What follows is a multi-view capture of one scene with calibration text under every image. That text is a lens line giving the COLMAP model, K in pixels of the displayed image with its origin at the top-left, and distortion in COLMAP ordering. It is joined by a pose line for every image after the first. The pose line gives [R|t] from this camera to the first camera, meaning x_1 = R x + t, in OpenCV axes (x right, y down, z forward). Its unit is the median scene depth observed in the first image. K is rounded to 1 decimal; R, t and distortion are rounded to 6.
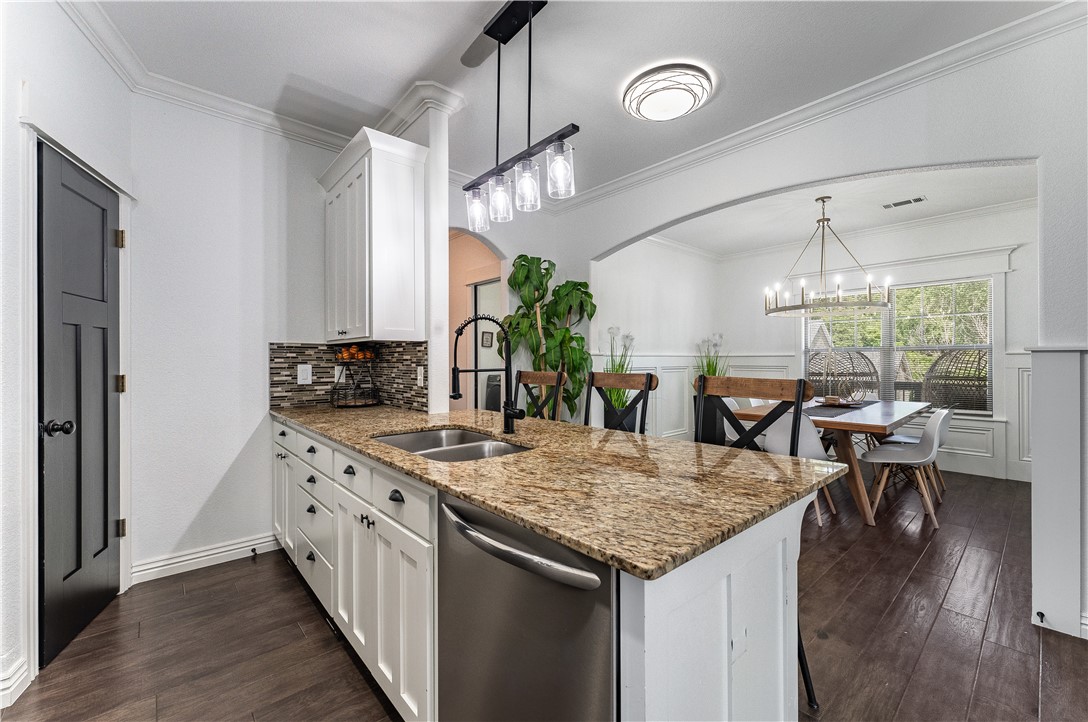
lens RADIAL K [[438.4, 0, 542.6], [0, 438.4, 361.3], [0, 0, 1]] dist [-0.001087, -0.000480]
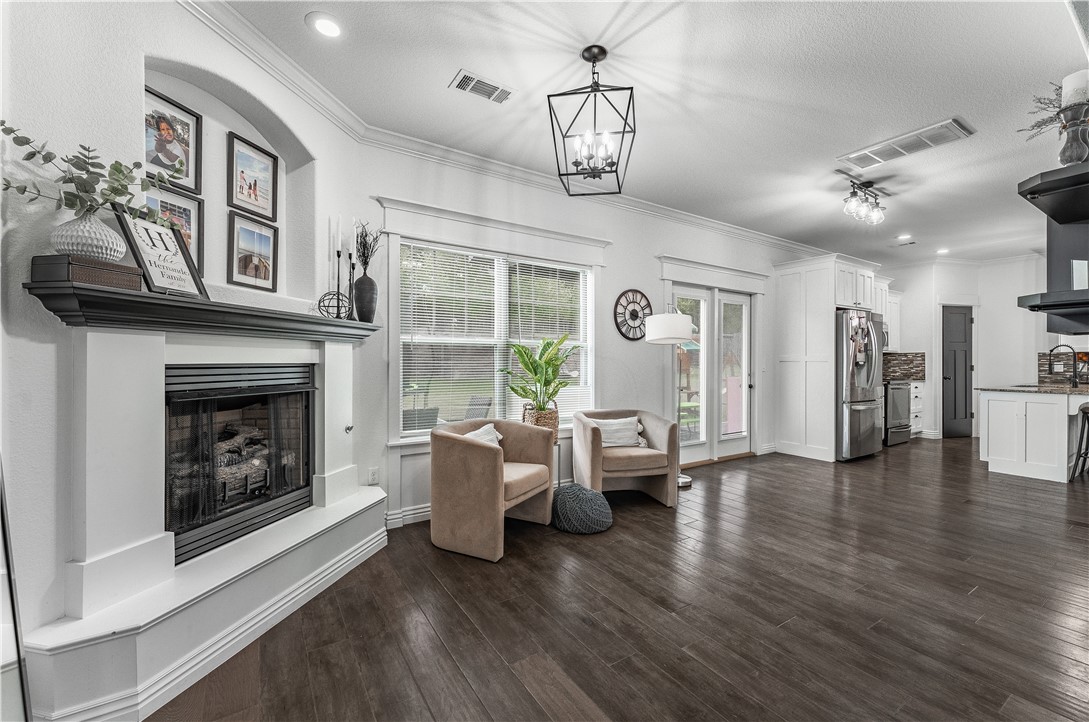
lens RADIAL K [[438.8, 0, 541.0], [0, 438.8, 359.2], [0, 0, 1]] dist [-0.001087, -0.000480]
pose [[-0.152434, 0.001650, -0.988312, 2.051046], [0.002519, 0.999996, 0.001281, -0.018718], [0.988310, -0.002294, -0.152438, -1.230509]]
